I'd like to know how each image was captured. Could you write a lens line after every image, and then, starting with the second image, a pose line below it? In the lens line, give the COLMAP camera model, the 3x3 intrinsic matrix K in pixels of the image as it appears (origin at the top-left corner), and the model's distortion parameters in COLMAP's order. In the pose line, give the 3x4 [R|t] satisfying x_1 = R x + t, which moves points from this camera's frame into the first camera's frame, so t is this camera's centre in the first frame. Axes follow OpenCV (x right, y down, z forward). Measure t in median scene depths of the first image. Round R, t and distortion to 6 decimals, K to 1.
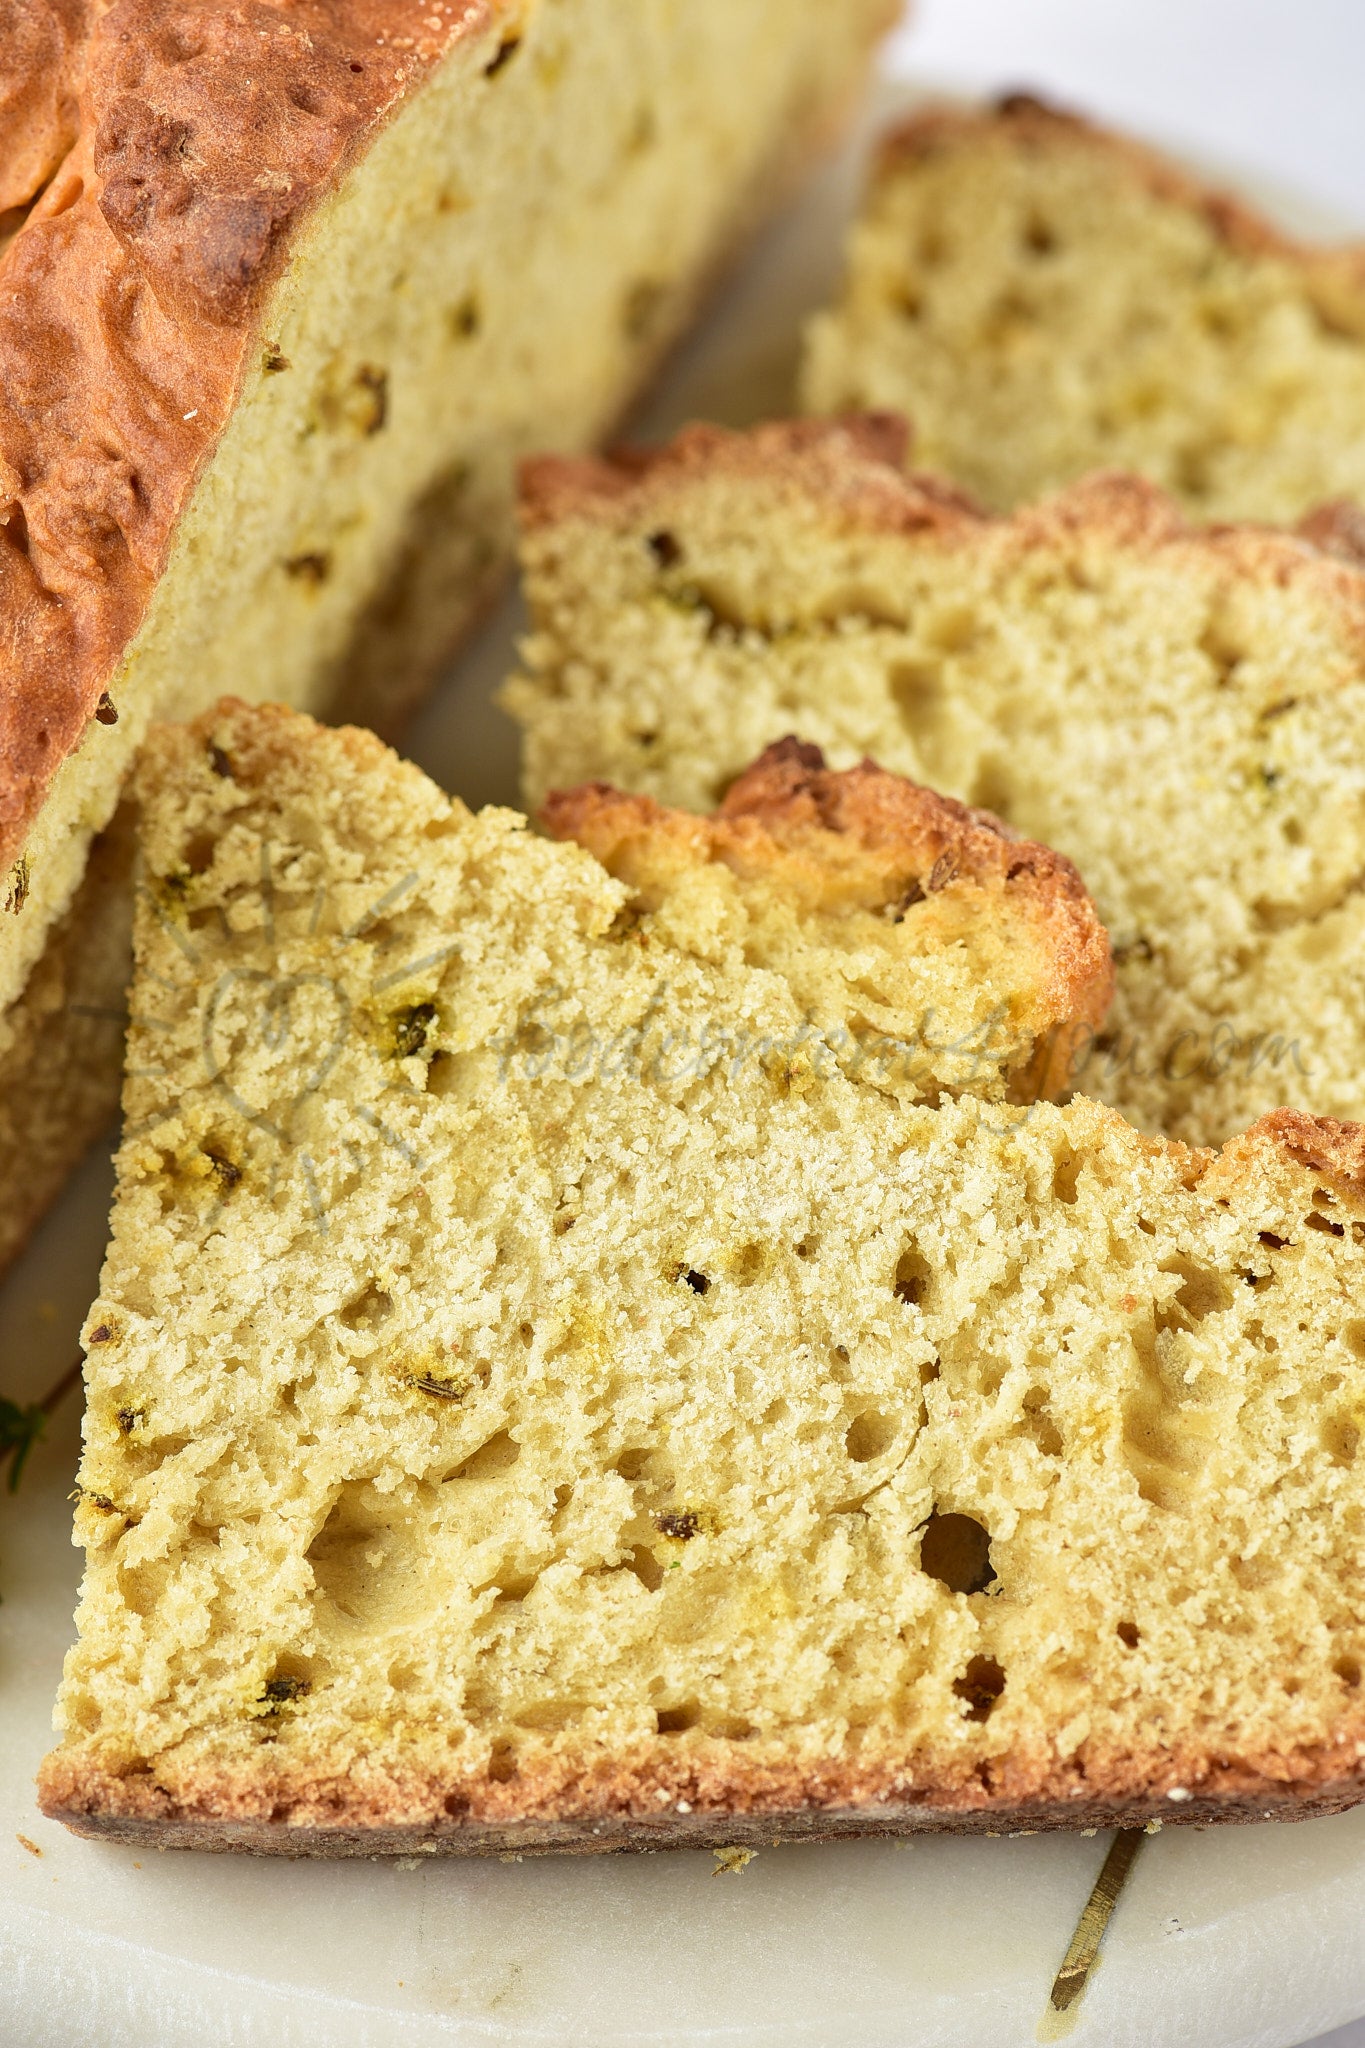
lens RADIAL K [[7856.6, 0, 678.7], [0, 7856.6, 1019.2], [0, 0, 1]] dist [-0.162481, -0.744057]
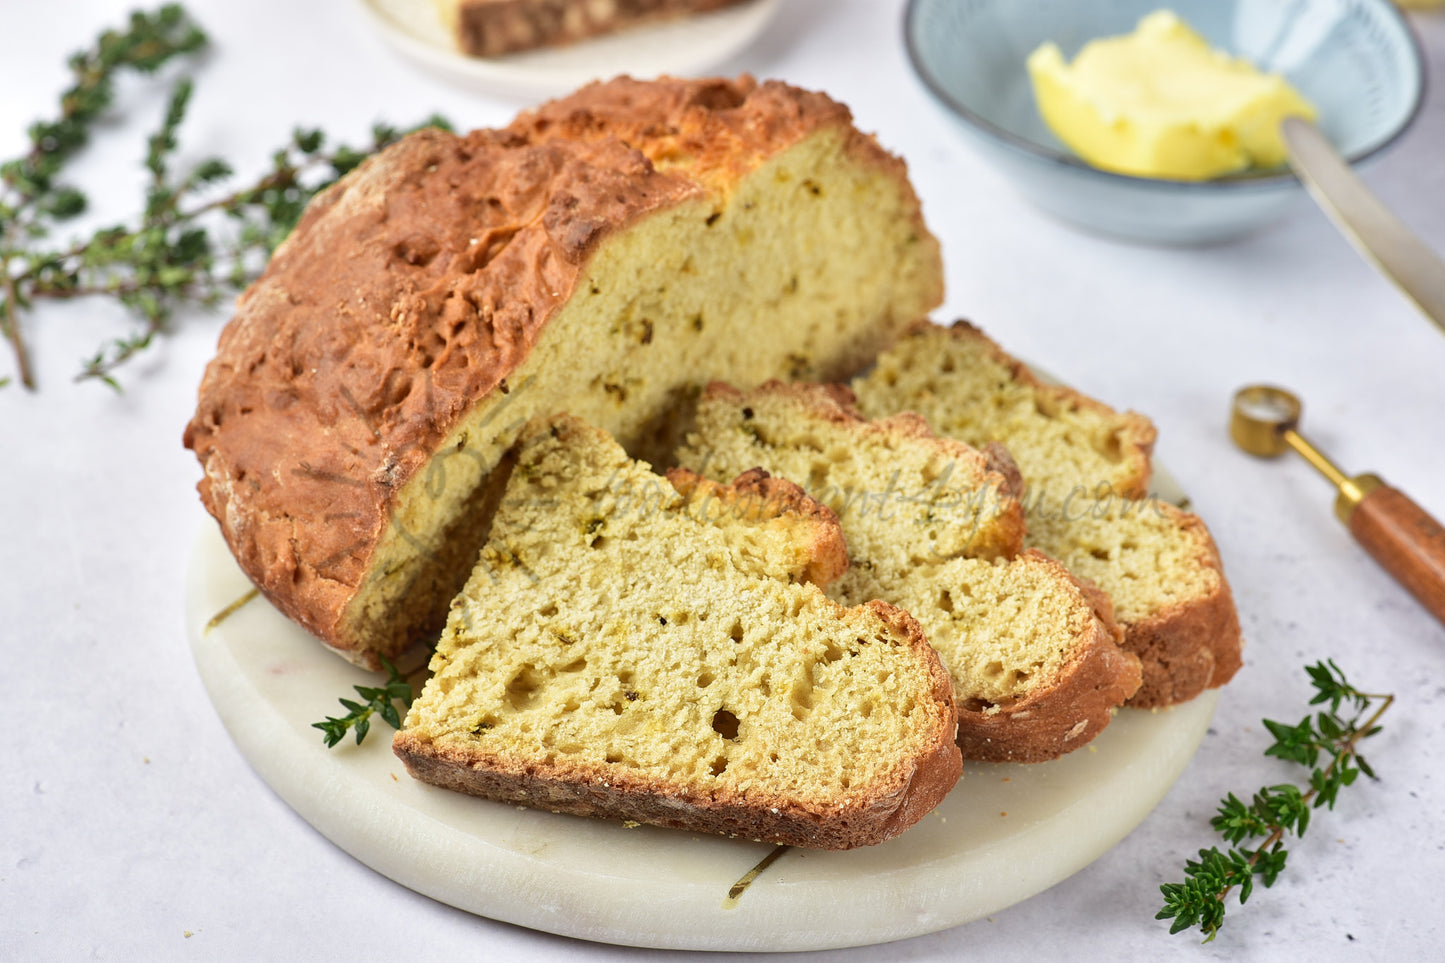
lens RADIAL K [[4847.5, 0, 717.1], [0, 4847.5, 480.8], [0, 0, 1]] dist [-0.152466, 0.578332]
pose [[0.962401, 0.173442, -0.209049, 0.375246], [-0.214288, 0.957730, -0.191921, 0.314393], [0.166925, 0.229502, 0.958887, -0.670082]]
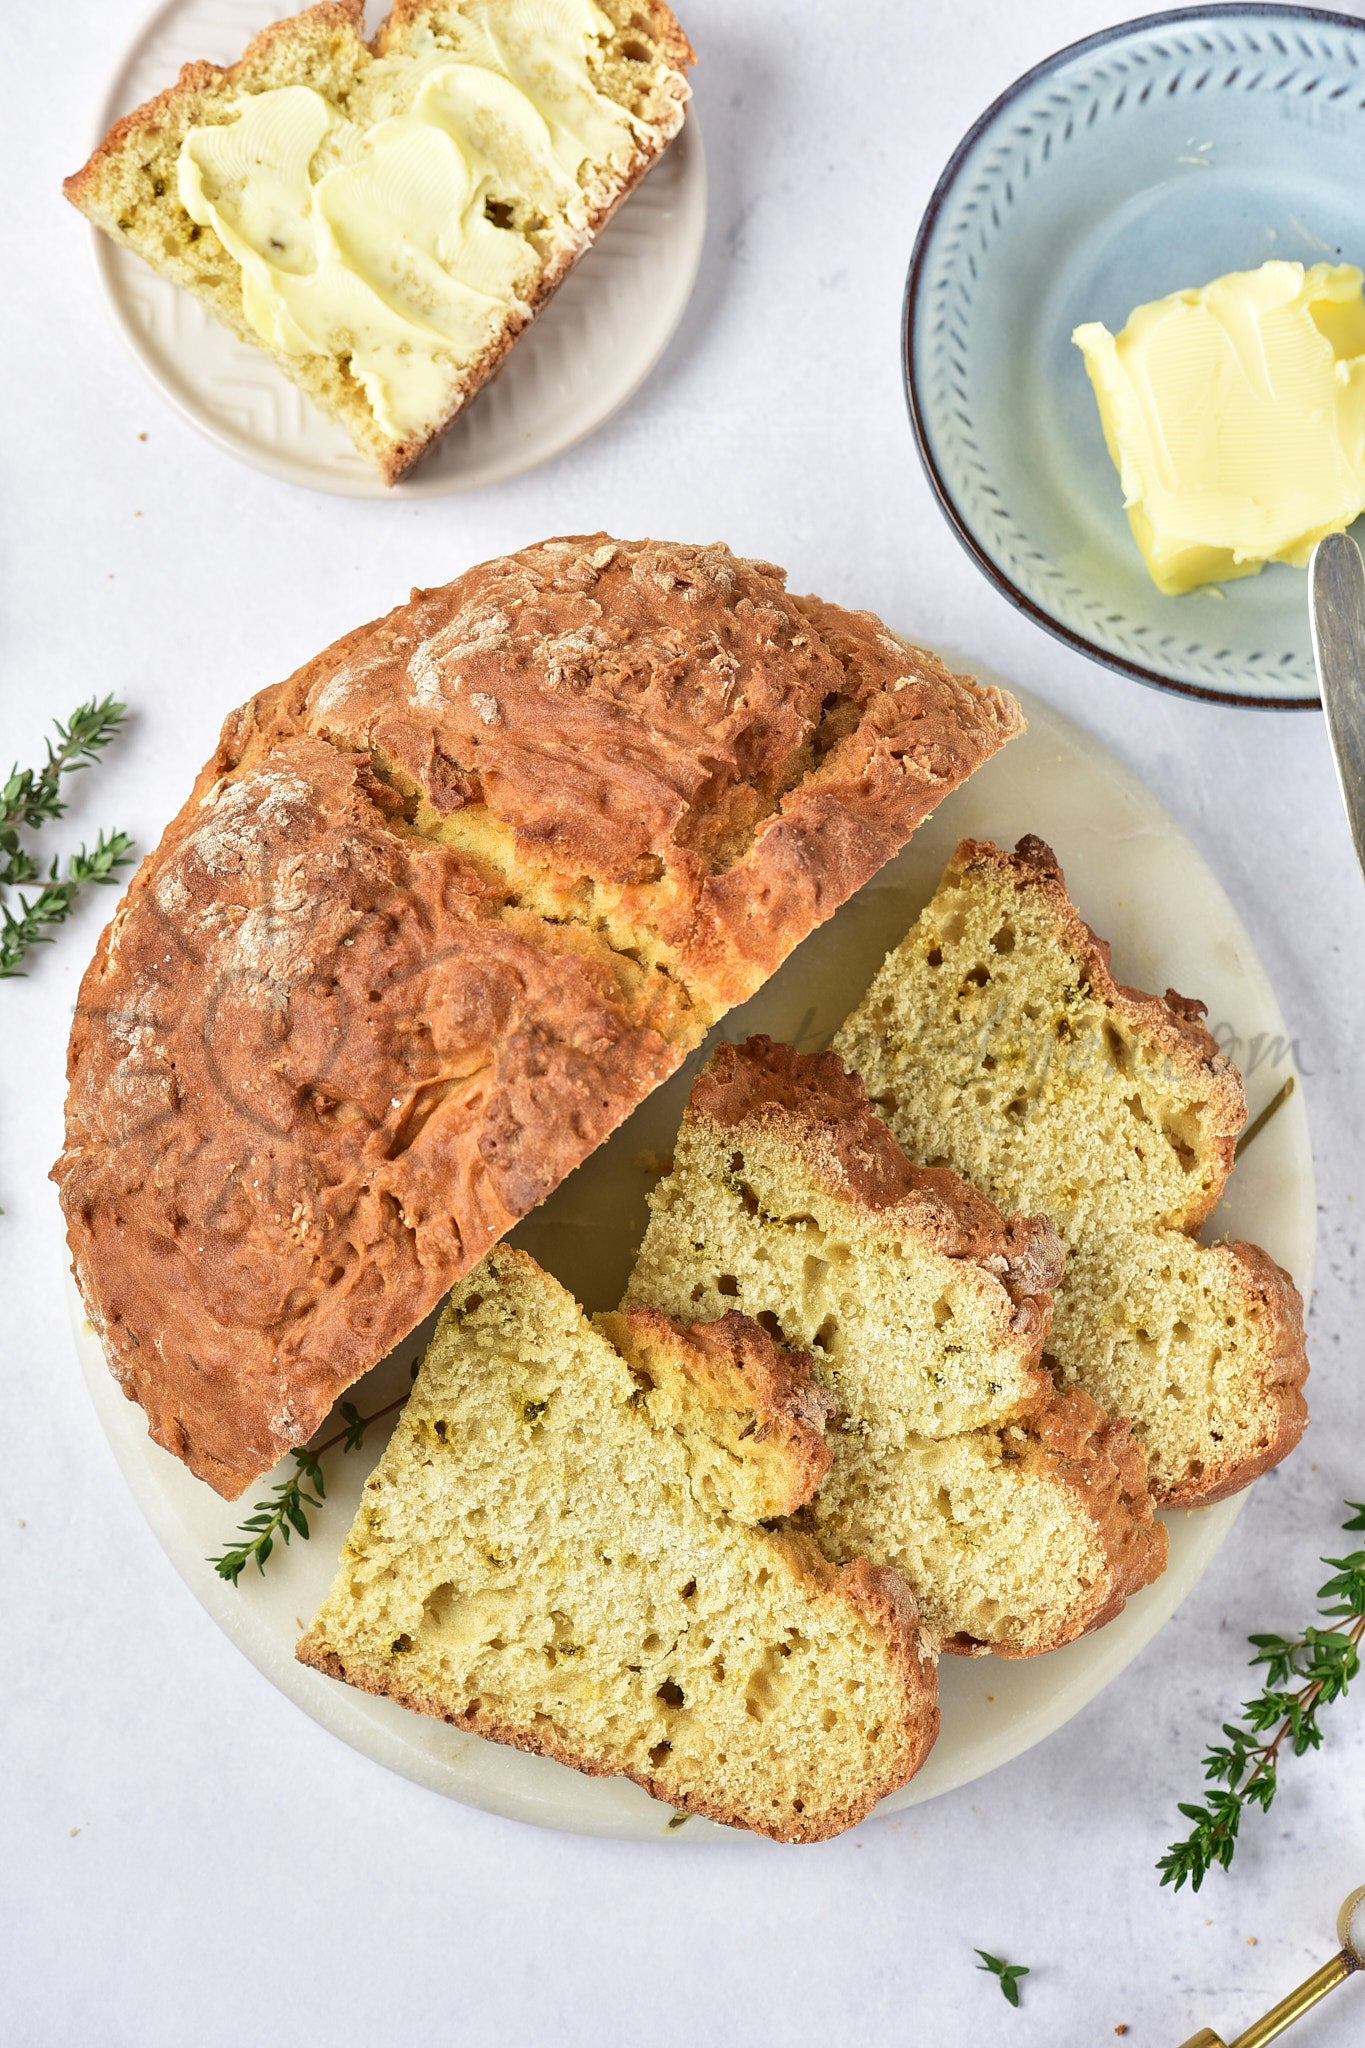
lens RADIAL K [[6719.0, 0, 681.7], [0, 6719.0, 1027.8], [0, 0, 1]] dist [-0.154040, 1.022798]
pose [[0.941111, 0.335817, -0.039206, 0.050042], [-0.254788, 0.780655, 0.570666, -1.282811], [0.222246, -0.527071, 0.820246, -0.605013]]
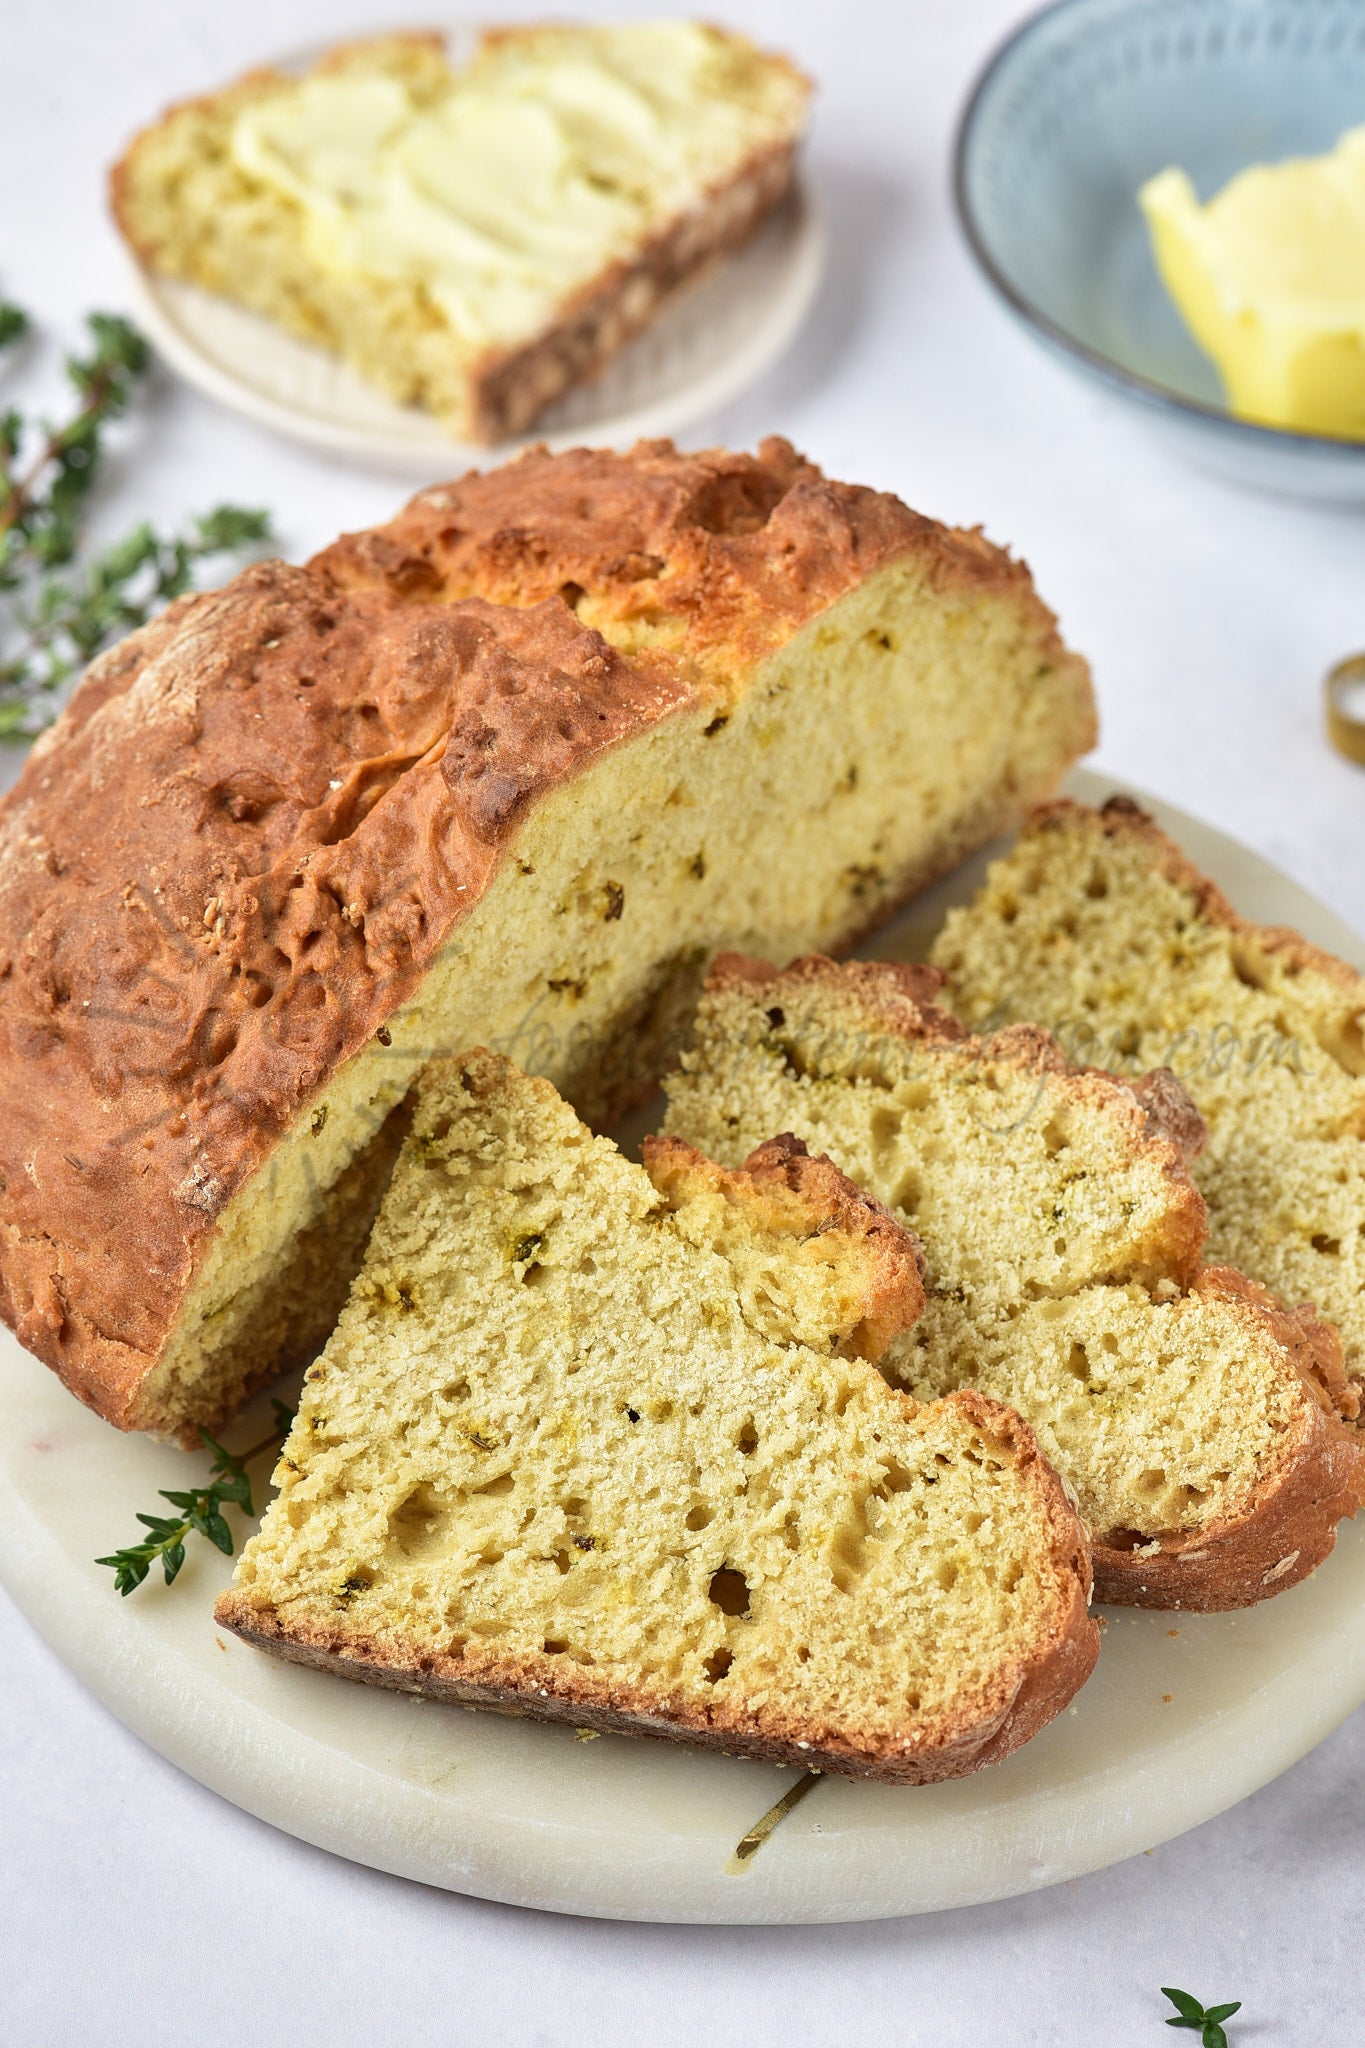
lens RADIAL K [[6870.3, 0, 686.6], [0, 6870.3, 1023.3], [0, 0, 1]] dist [-0.152466, 0.578332]
pose [[0.956594, 0.199594, -0.212344, 0.330368], [-0.210405, 0.977173, -0.029360, -0.010637], [0.201637, 0.072764, 0.976754, -0.538700]]
